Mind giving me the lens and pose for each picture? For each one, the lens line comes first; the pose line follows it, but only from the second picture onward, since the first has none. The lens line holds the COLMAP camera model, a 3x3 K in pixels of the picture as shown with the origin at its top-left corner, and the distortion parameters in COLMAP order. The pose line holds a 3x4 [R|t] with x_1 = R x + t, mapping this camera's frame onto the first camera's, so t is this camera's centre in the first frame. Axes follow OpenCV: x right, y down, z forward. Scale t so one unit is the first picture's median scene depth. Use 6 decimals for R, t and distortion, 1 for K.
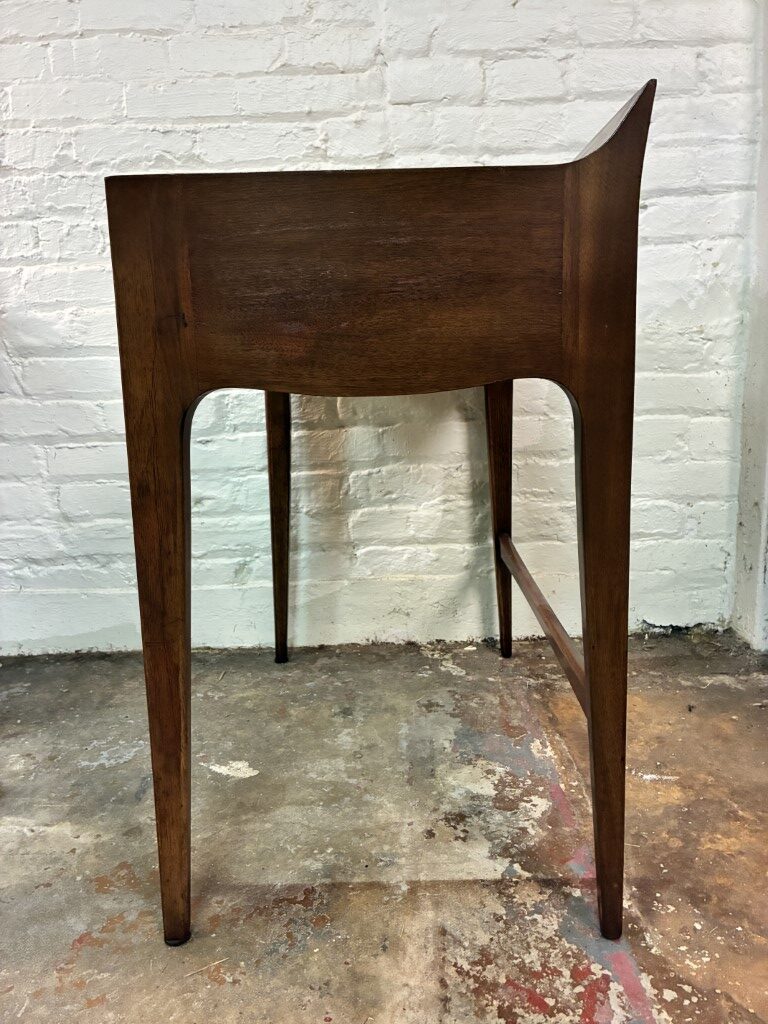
lens RADIAL K [[782.3, 0, 379.4], [0, 782.3, 504.7], [0, 0, 1]] dist [0.031478, -0.032383]
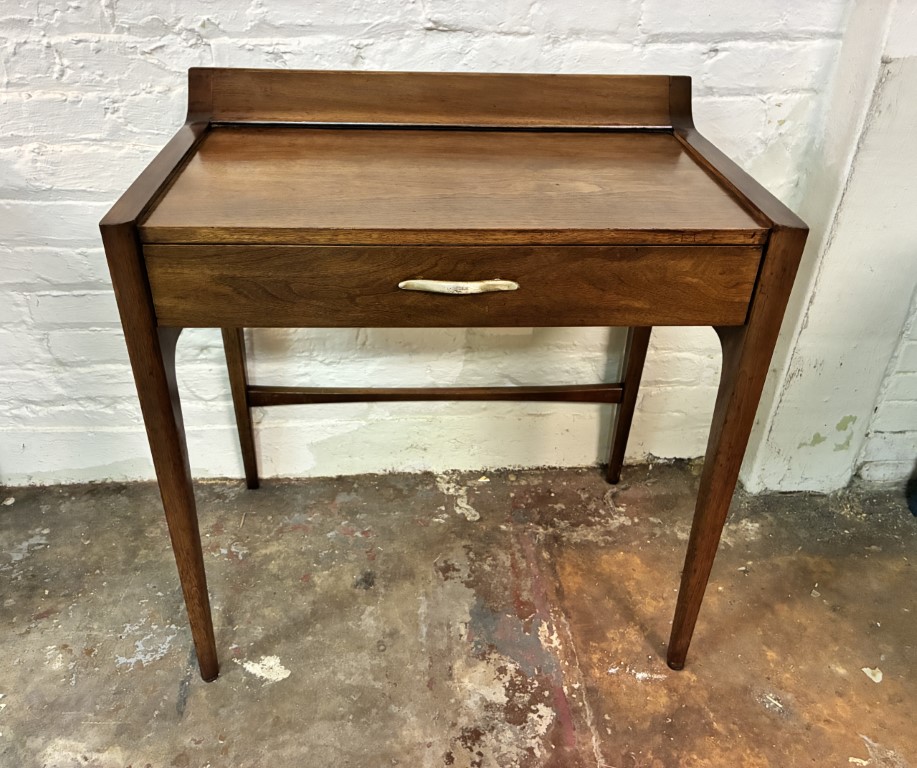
lens RADIAL K [[782.8, 0, 446.0], [0, 782.8, 379.4], [0, 0, 1]] dist [0.026820, -0.020944]
pose [[0.996039, 0.001100, 0.088907, -0.030639], [-0.033837, 0.929376, 0.367580, -0.367367], [-0.082224, -0.369133, 0.925732, 0.106209]]
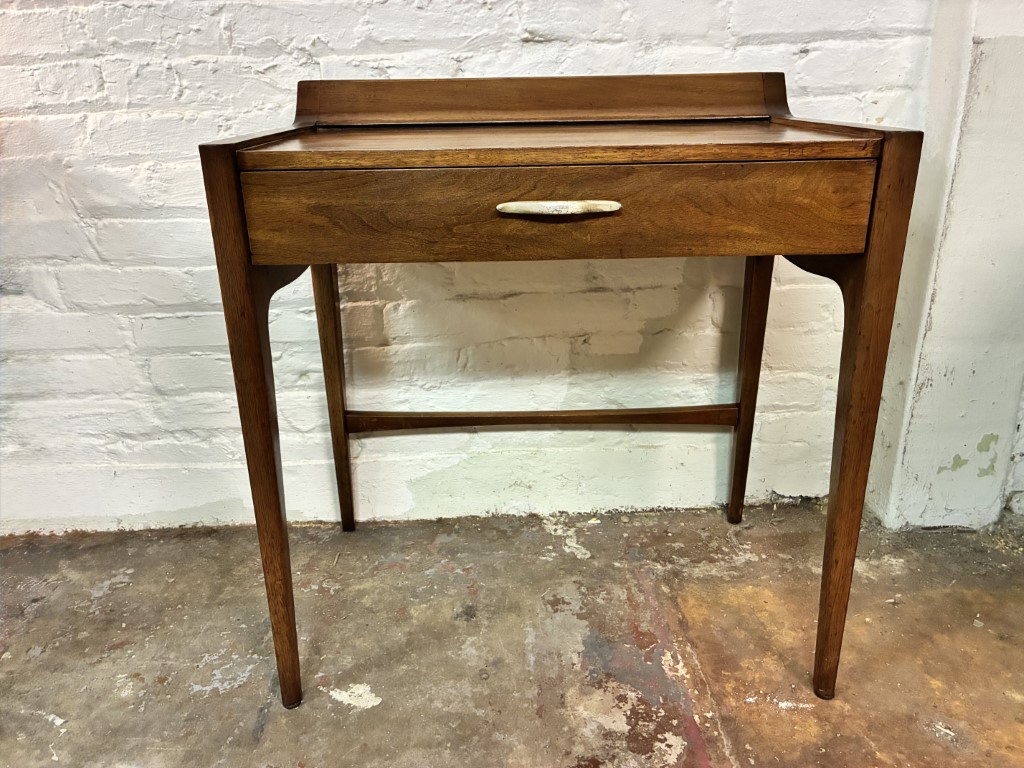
lens RADIAL K [[782.3, 0, 509.4], [0, 782.3, 379.0], [0, 0, 1]] dist [0.031478, -0.032383]
pose [[0.999380, -0.003964, 0.034983, -0.024602], [-0.001891, 0.986164, 0.165761, -0.171535], [-0.035156, -0.165724, 0.985545, 0.093697]]
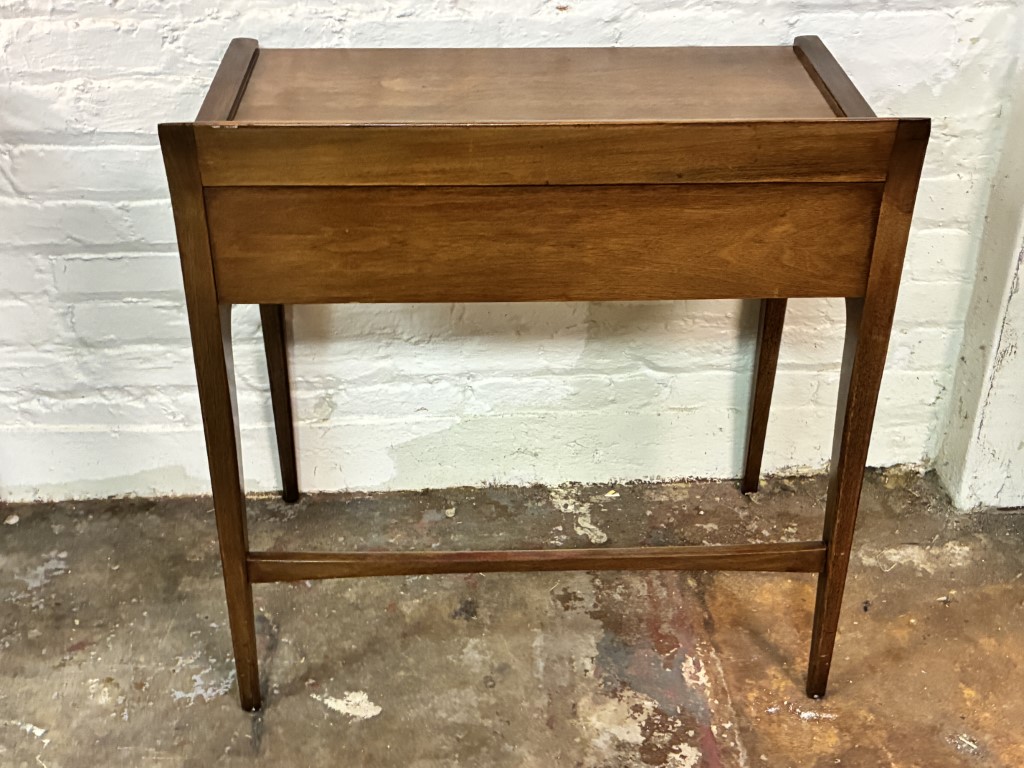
lens RADIAL K [[1325.0, 0, 502.3], [0, 1325.0, 380.9], [0, 0, 1]] dist [0.012902, 0.000000]
pose [[0.998281, -0.002542, 0.058549, -0.086235], [-0.018208, 0.936158, 0.351107, -0.455916], [-0.055704, -0.351570, 0.934503, -0.246290]]
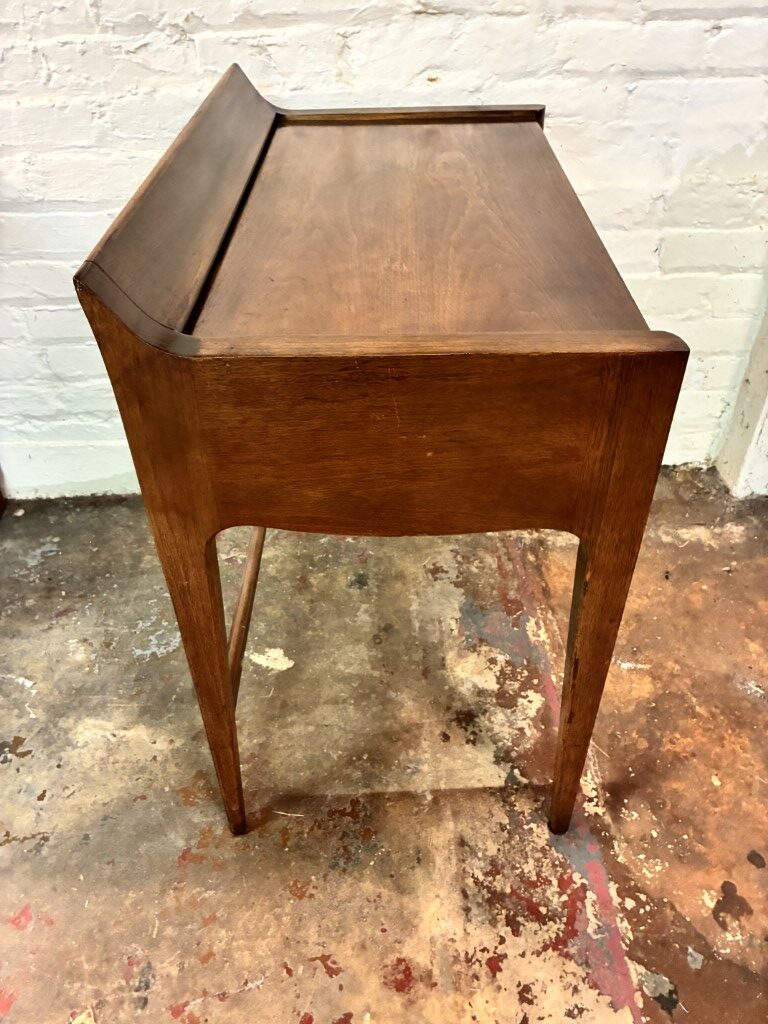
lens RADIAL K [[782.3, 0, 373.1], [0, 782.3, 506.0], [0, 0, 1]] dist [0.031478, -0.032383]
pose [[0.999029, -0.021372, 0.038518, -0.063406], [0.000385, 0.878614, 0.477532, -0.346569], [-0.044049, -0.477054, 0.877770, 0.073643]]
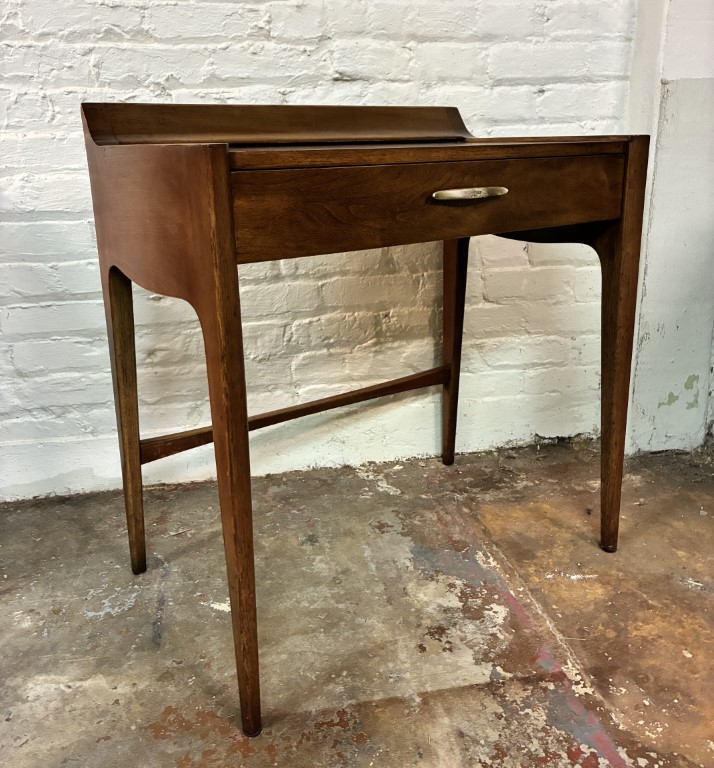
lens RADIAL K [[729.3, 0, 352.8], [0, 729.3, 333.5], [0, 0, 1]] dist [0.018870, 0.000000]
pose [[0.980731, -0.038240, 0.191586, -0.170975], [0.025582, 0.997350, 0.068111, -0.103970], [-0.193683, -0.061898, 0.979110, -0.038816]]
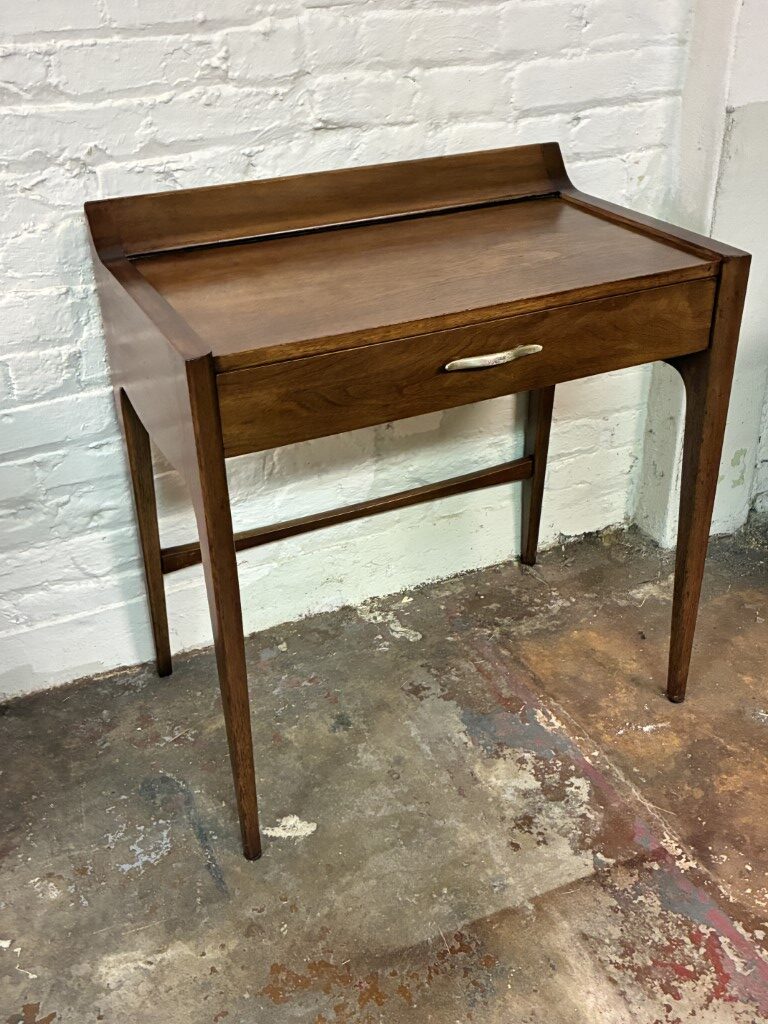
lens RADIAL K [[1072.1, 0, 373.7], [0, 1072.1, 508.9], [0, 0, 1]] dist [0.017216, 0.000000]
pose [[0.912488, -0.198233, 0.357868, -0.412393], [0.075618, 0.941415, 0.328664, -0.397673], [-0.402055, -0.272841, 0.874019, -0.092066]]
